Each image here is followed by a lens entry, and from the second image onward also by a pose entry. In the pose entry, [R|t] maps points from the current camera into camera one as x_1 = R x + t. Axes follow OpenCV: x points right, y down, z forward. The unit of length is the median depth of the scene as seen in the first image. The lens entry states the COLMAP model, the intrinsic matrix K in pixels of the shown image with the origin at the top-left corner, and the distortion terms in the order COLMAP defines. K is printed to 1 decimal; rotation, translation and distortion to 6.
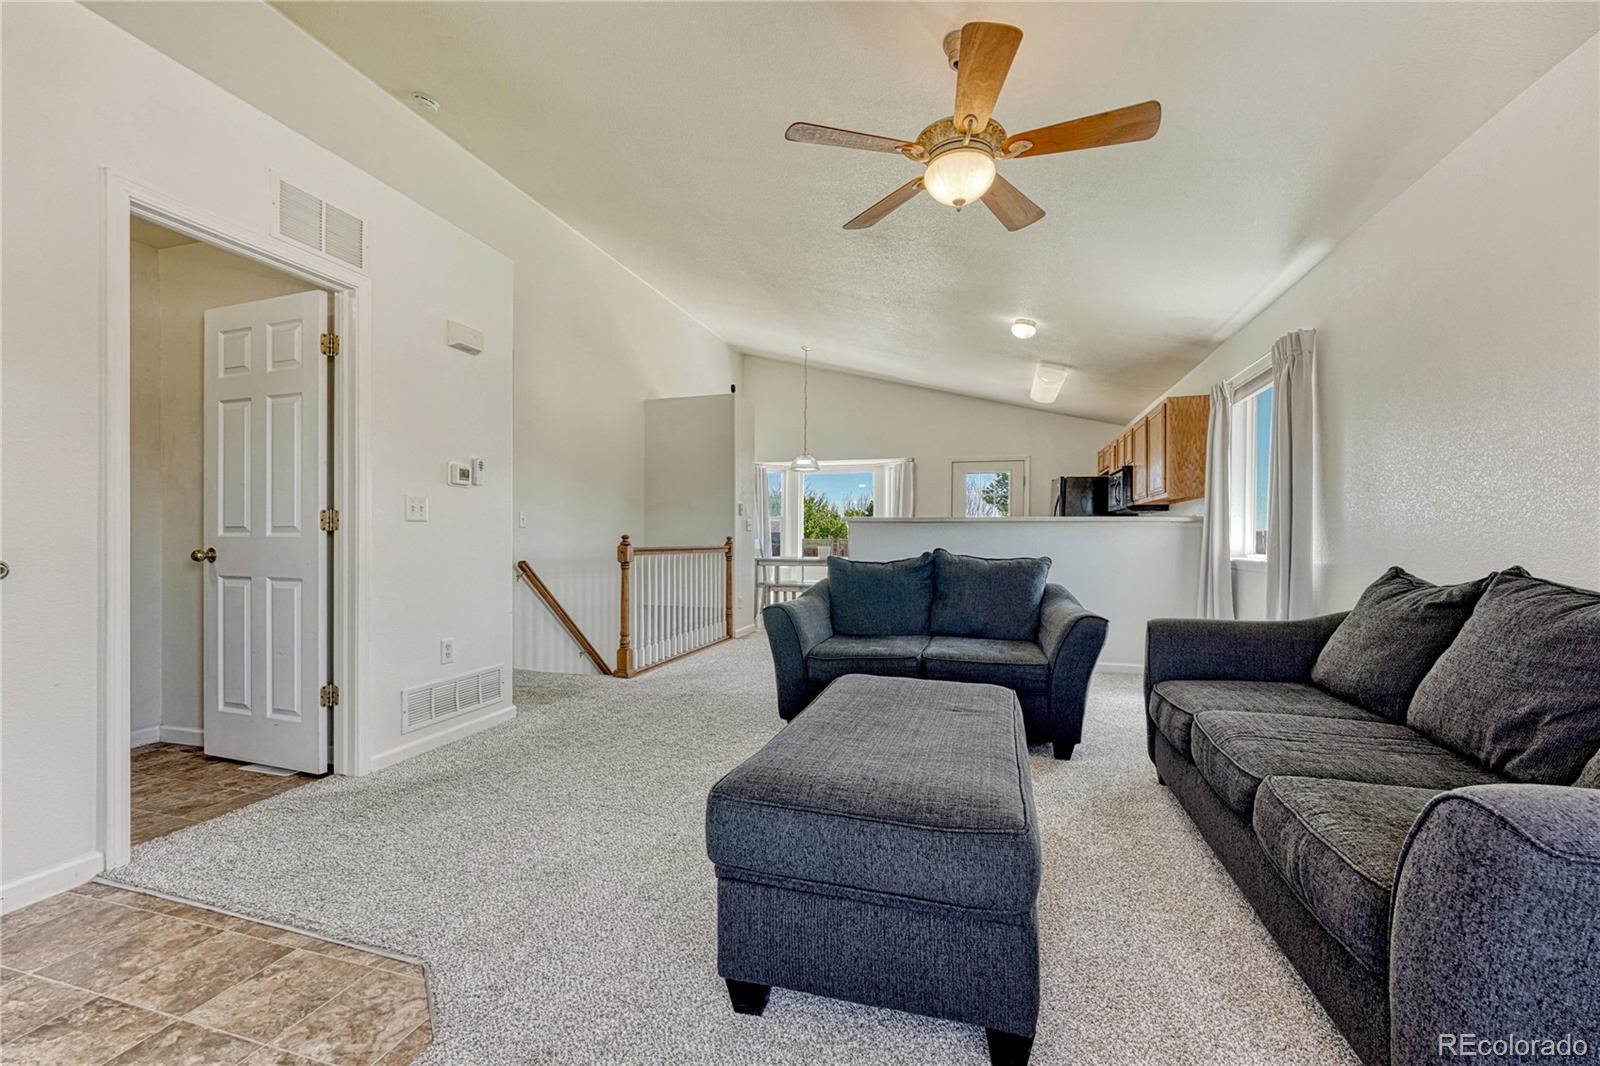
lens RADIAL K [[664.3, 0, 803.4], [0, 664.3, 534.5], [0, 0, 1]] dist [-0.000392, -0.000047]
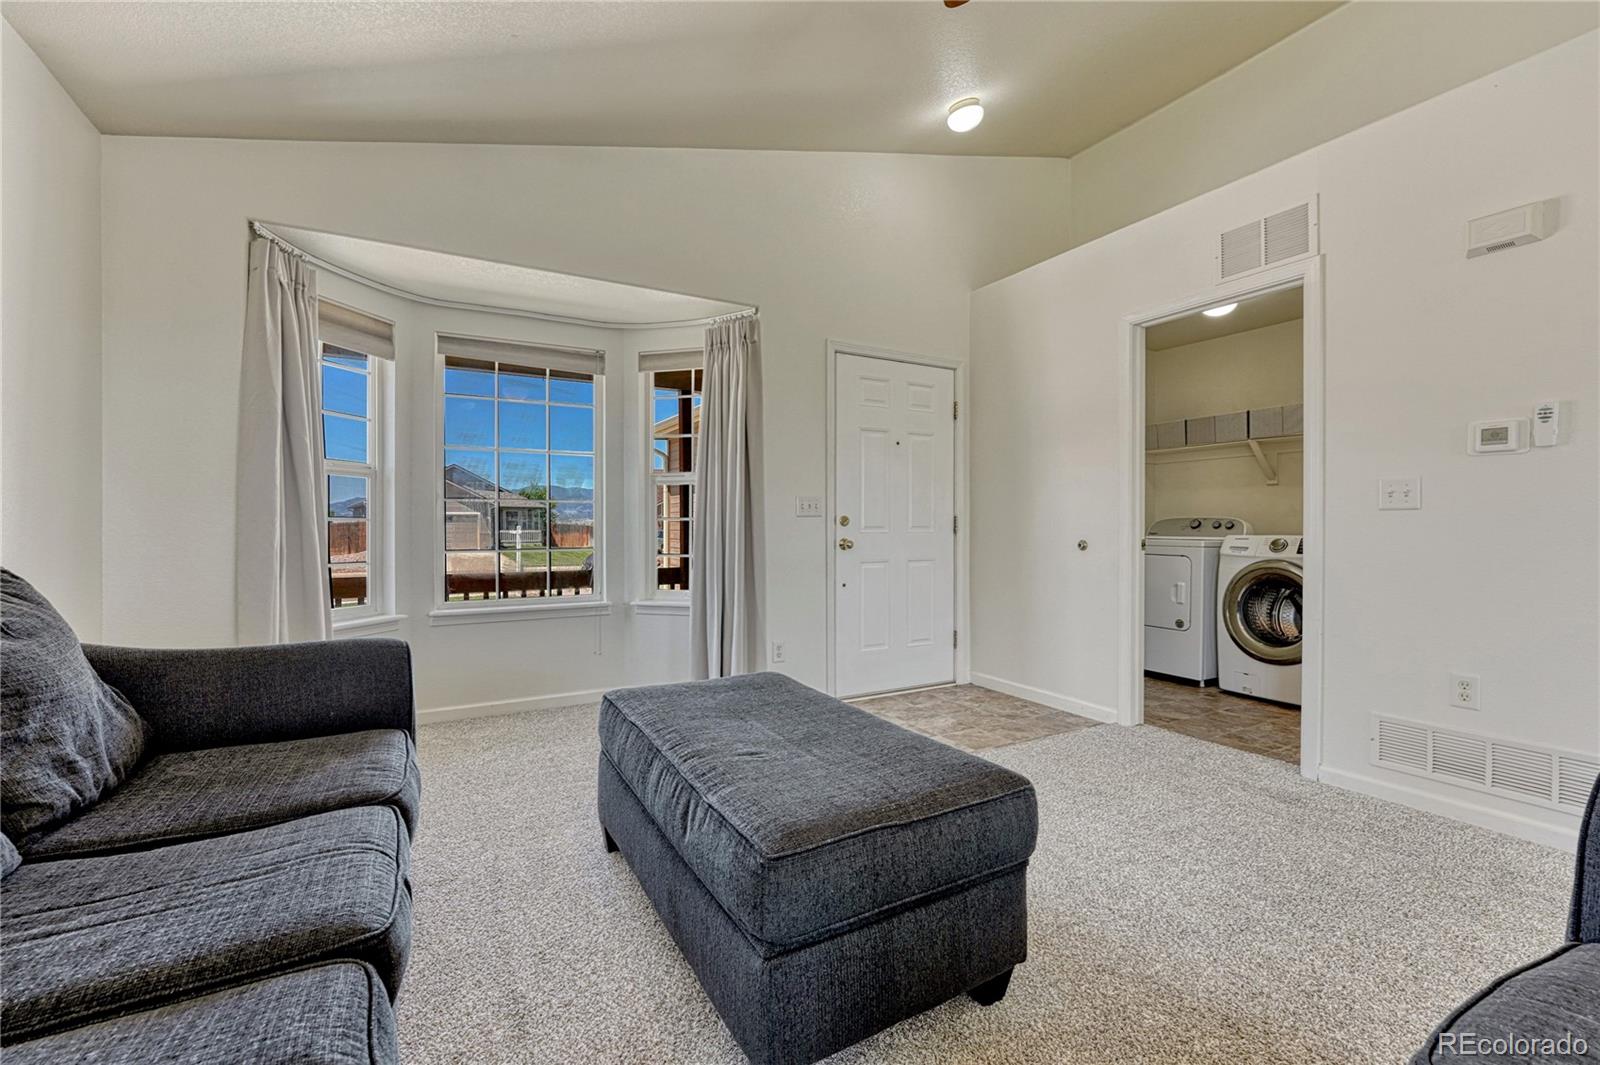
lens RADIAL K [[664.3, 0, 803.4], [0, 664.3, 534.0], [0, 0, 1]] dist [-0.000392, -0.000047]
pose [[-0.698690, 0.001927, -0.715422, 0.463412], [0.001009, 0.999998, 0.001708, 0.006118], [0.715424, 0.000471, -0.698691, 0.990407]]
